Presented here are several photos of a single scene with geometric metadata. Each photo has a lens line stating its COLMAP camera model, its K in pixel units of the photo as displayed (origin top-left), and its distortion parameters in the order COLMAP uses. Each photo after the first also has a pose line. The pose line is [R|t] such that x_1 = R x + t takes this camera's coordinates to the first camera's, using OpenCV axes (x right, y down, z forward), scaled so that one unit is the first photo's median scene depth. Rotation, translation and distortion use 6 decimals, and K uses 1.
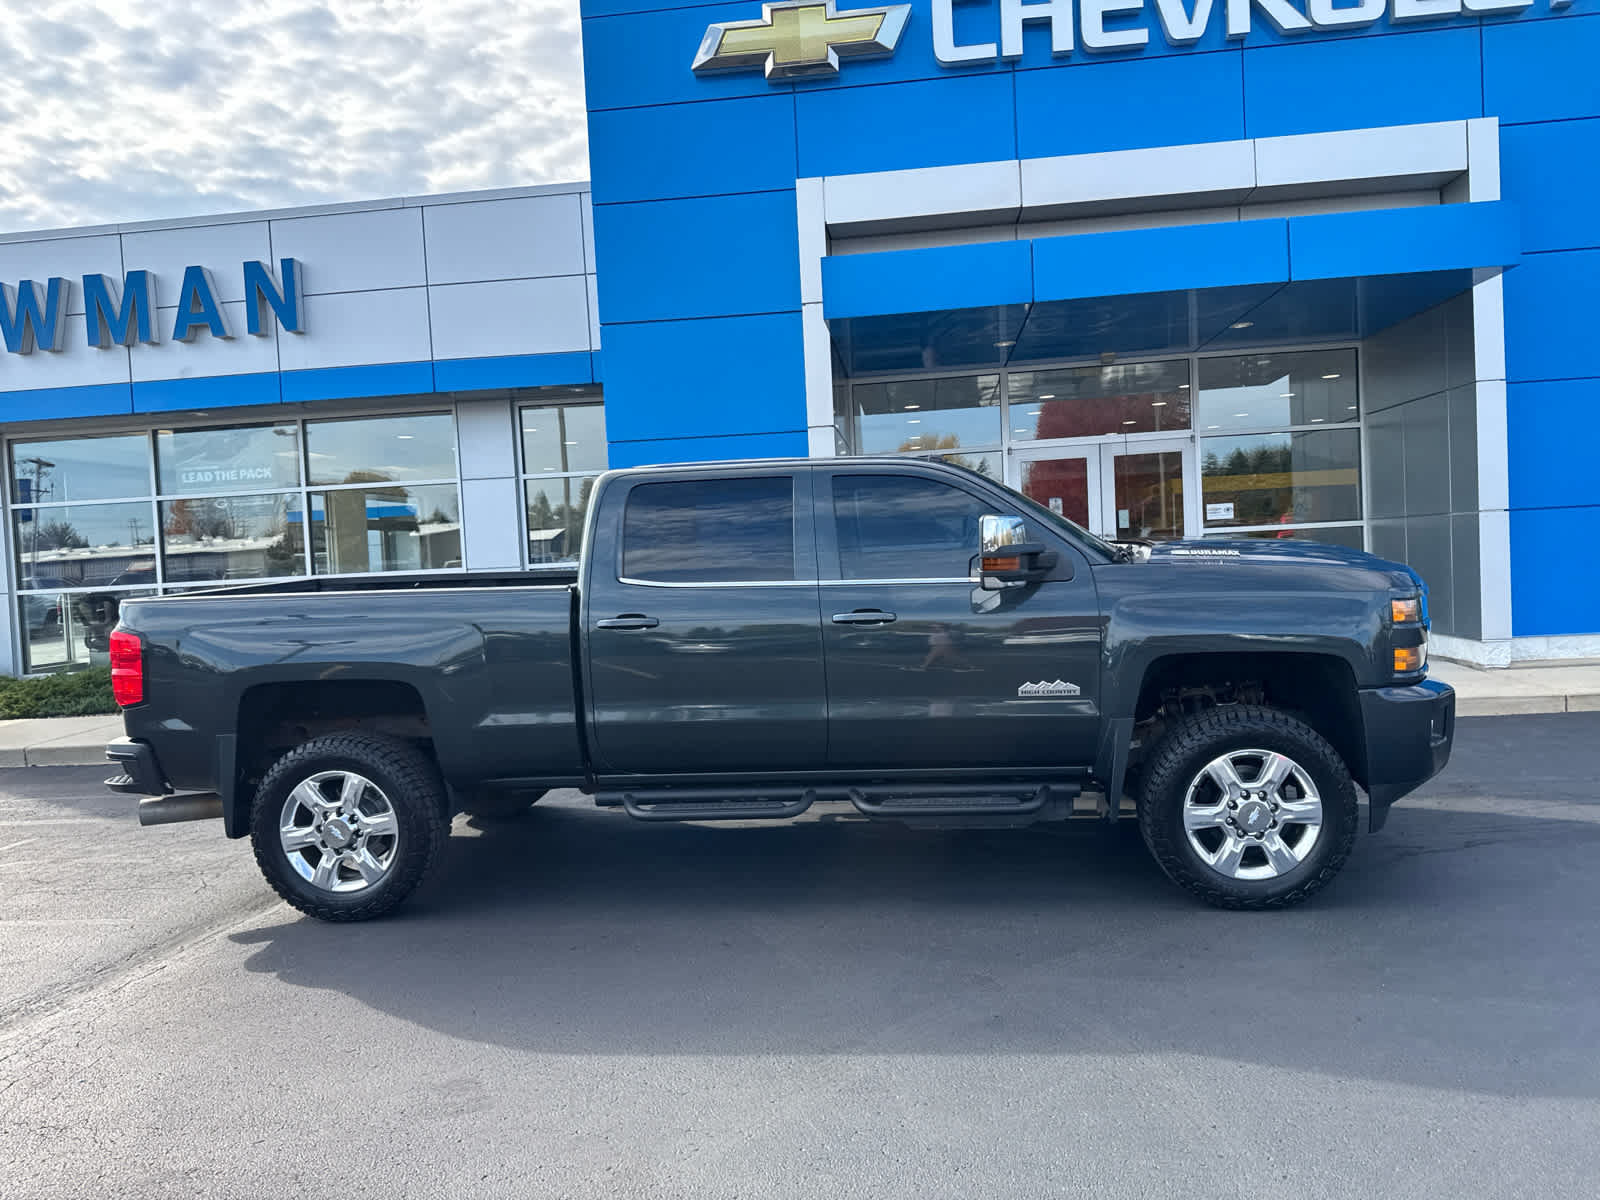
lens RADIAL K [[1126.9, 0, 800.5], [0, 1126.9, 597.8], [0, 0, 1]] dist [0.036529, -0.042196]
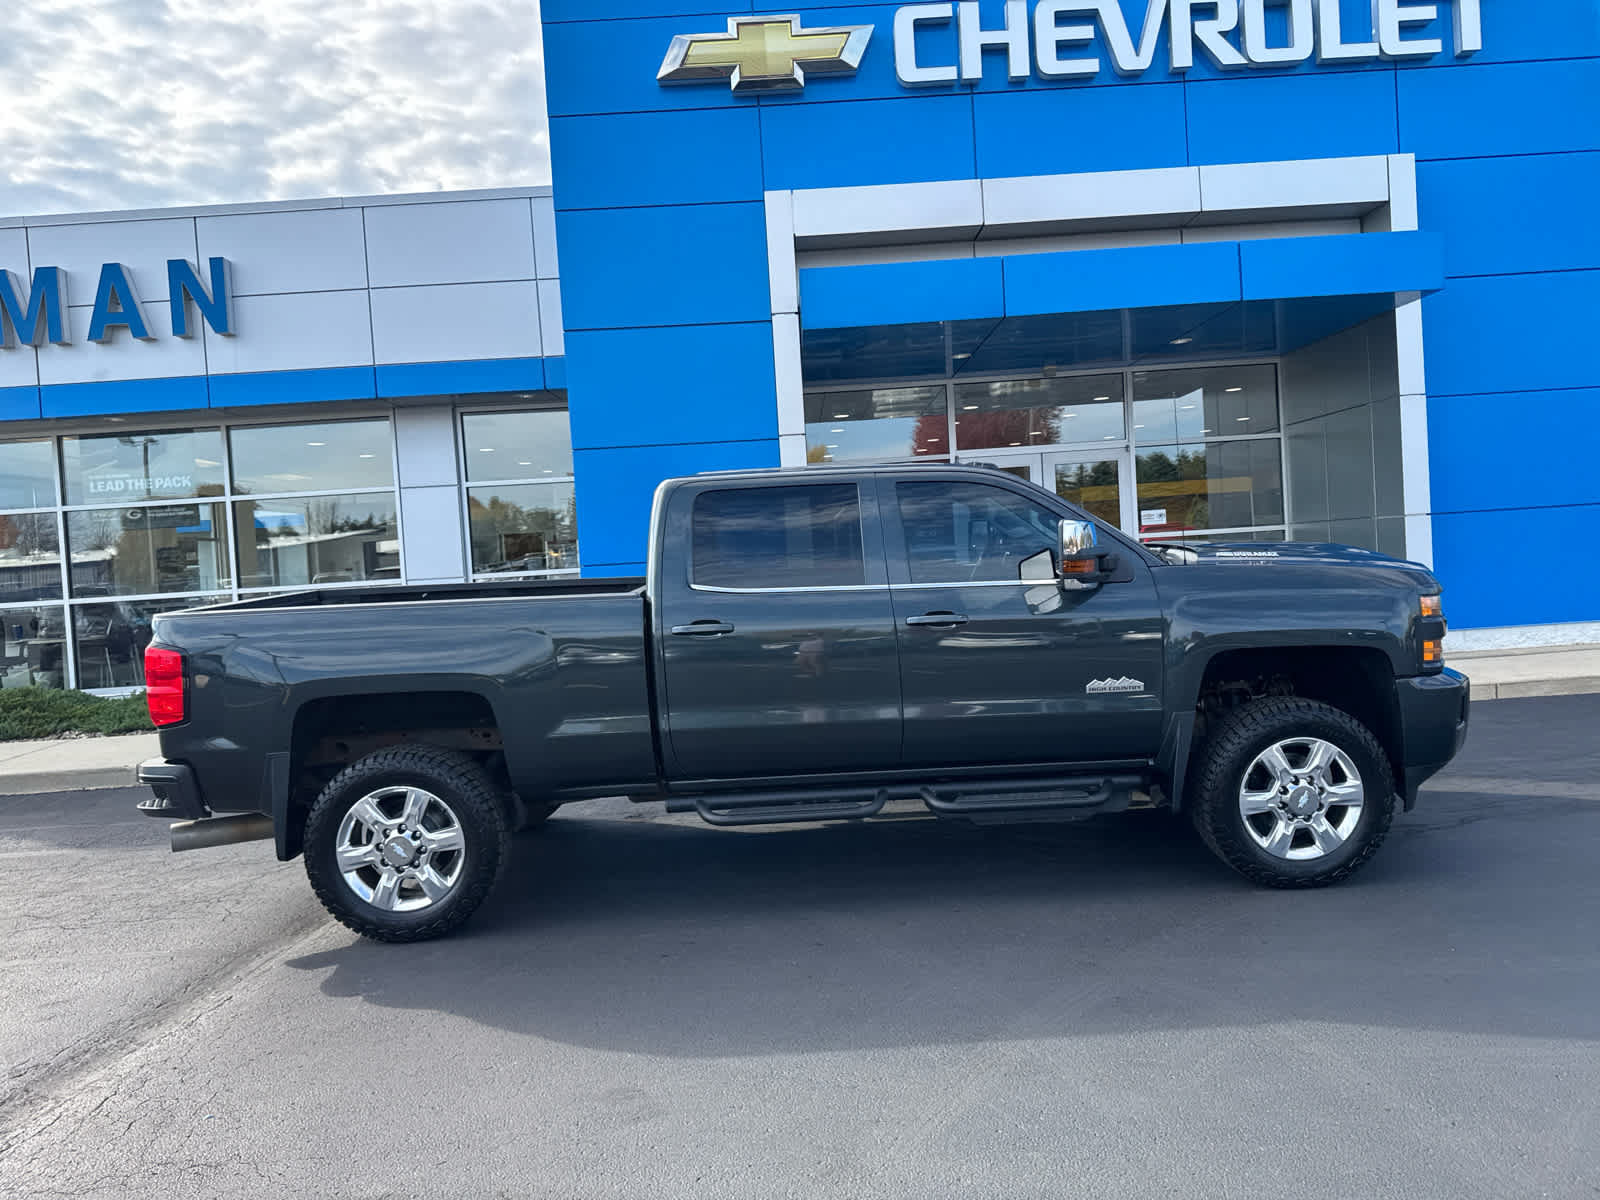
lens RADIAL K [[1126.9, 0, 800.7], [0, 1126.9, 592.6], [0, 0, 1]] dist [0.036529, -0.042196]
pose [[0.992799, -0.012433, 0.119141, -0.100511], [0.013867, 0.999841, -0.011214, 0.001201], [-0.118983, 0.012786, 0.992814, -0.004580]]
